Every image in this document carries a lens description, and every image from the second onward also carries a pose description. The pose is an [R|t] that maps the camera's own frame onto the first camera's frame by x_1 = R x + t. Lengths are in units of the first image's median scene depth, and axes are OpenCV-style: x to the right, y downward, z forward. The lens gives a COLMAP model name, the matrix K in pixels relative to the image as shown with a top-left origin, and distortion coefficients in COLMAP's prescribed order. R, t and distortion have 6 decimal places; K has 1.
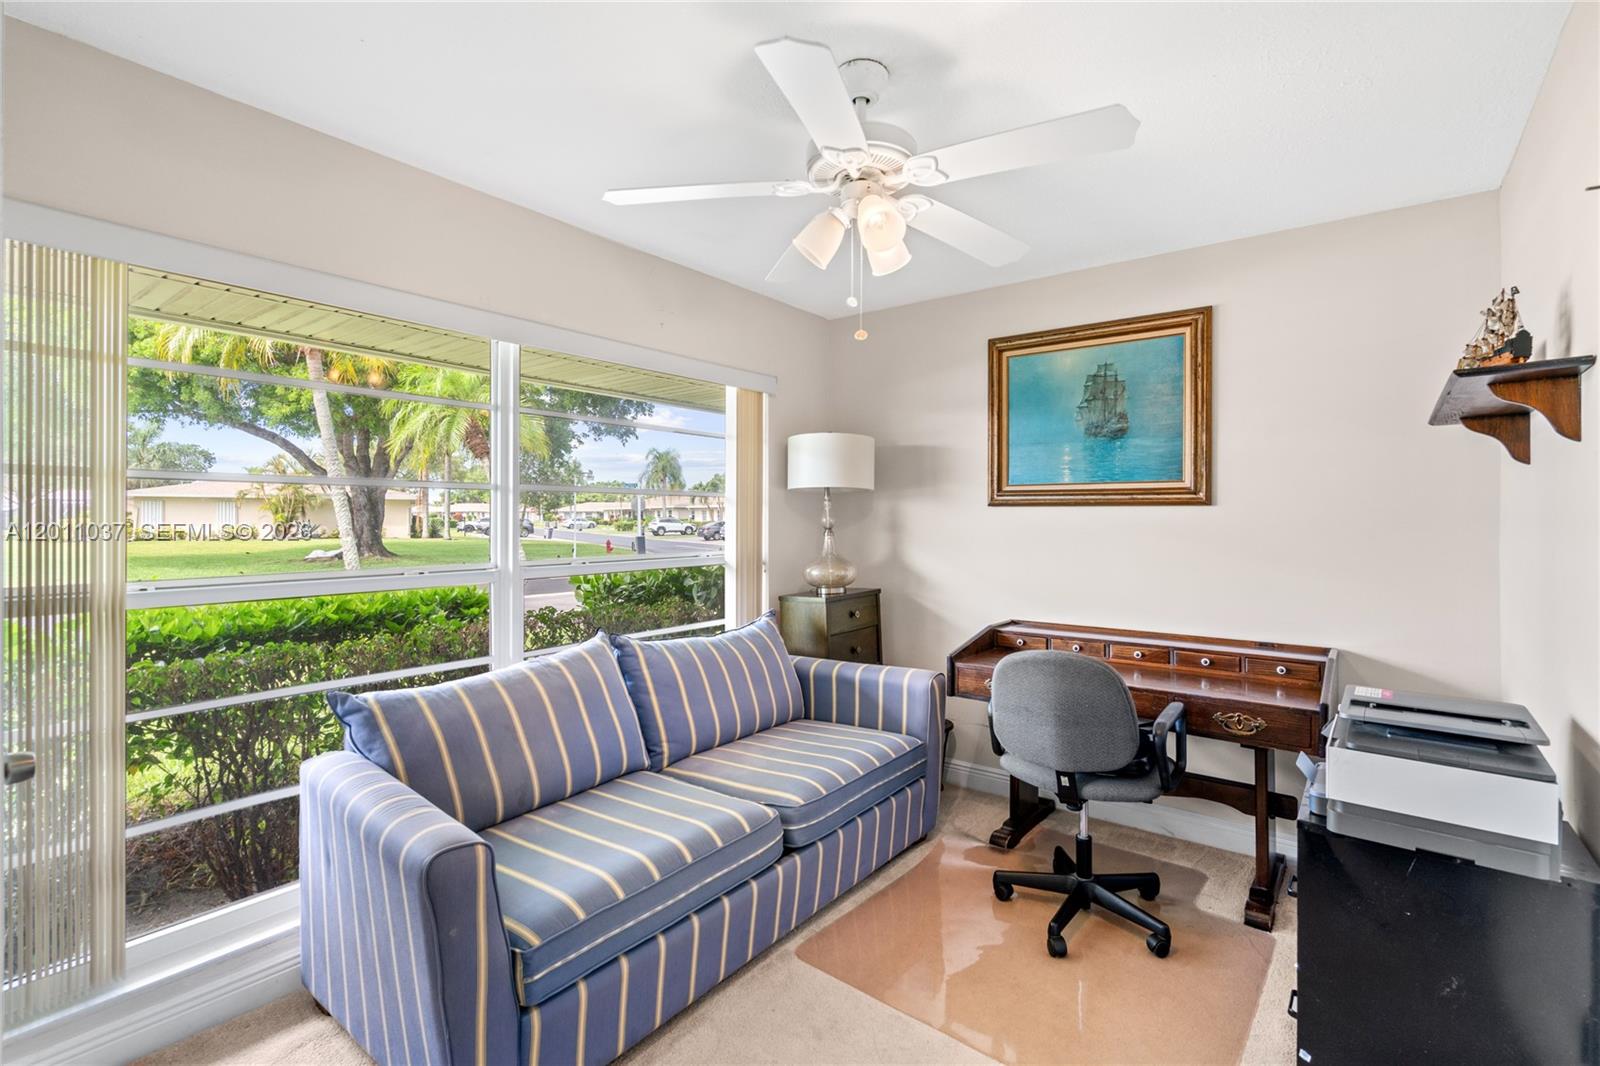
lens RADIAL K [[741.9, 0, 802.6], [0, 741.9, 524.0], [0, 0, 1]] dist [-0.009032, 0.002410]
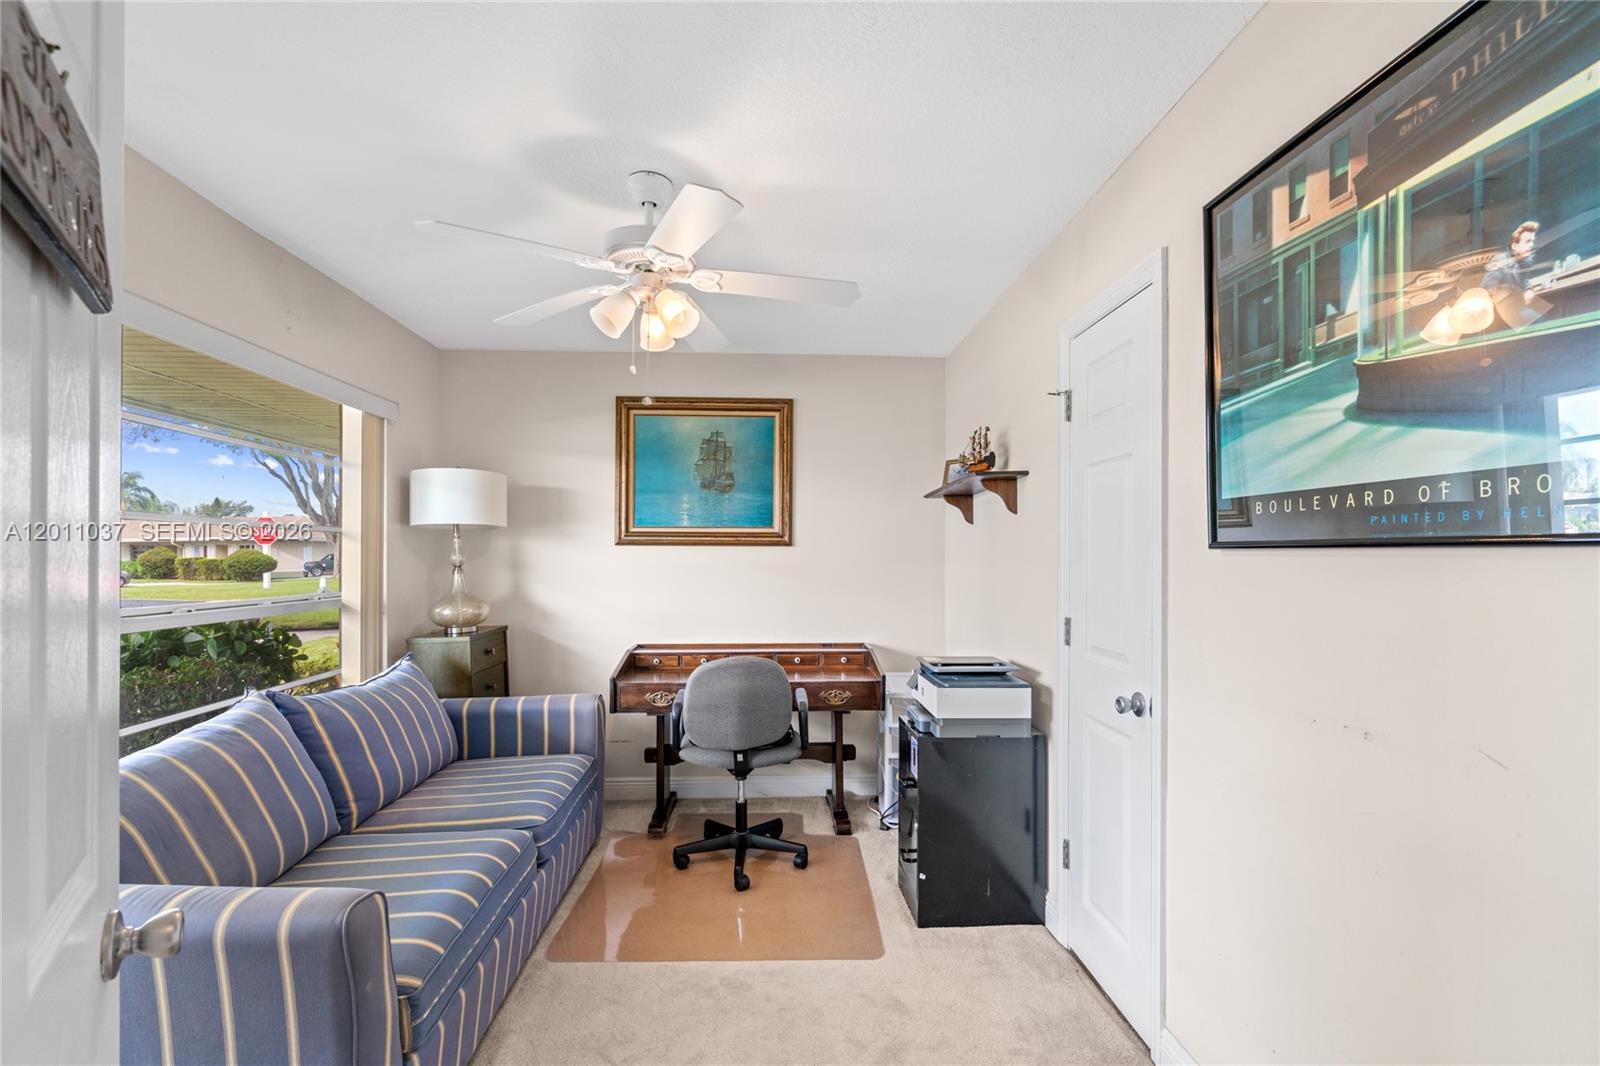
lens RADIAL K [[741.9, 0, 815.4], [0, 741.9, 573.2], [0, 0, 1]] dist [-0.009032, 0.002410]
pose [[0.745709, -0.014945, 0.666104, -0.345678], [0.006053, 0.999859, 0.015657, 0.003644], [-0.666244, -0.007644, 0.745695, -0.047868]]
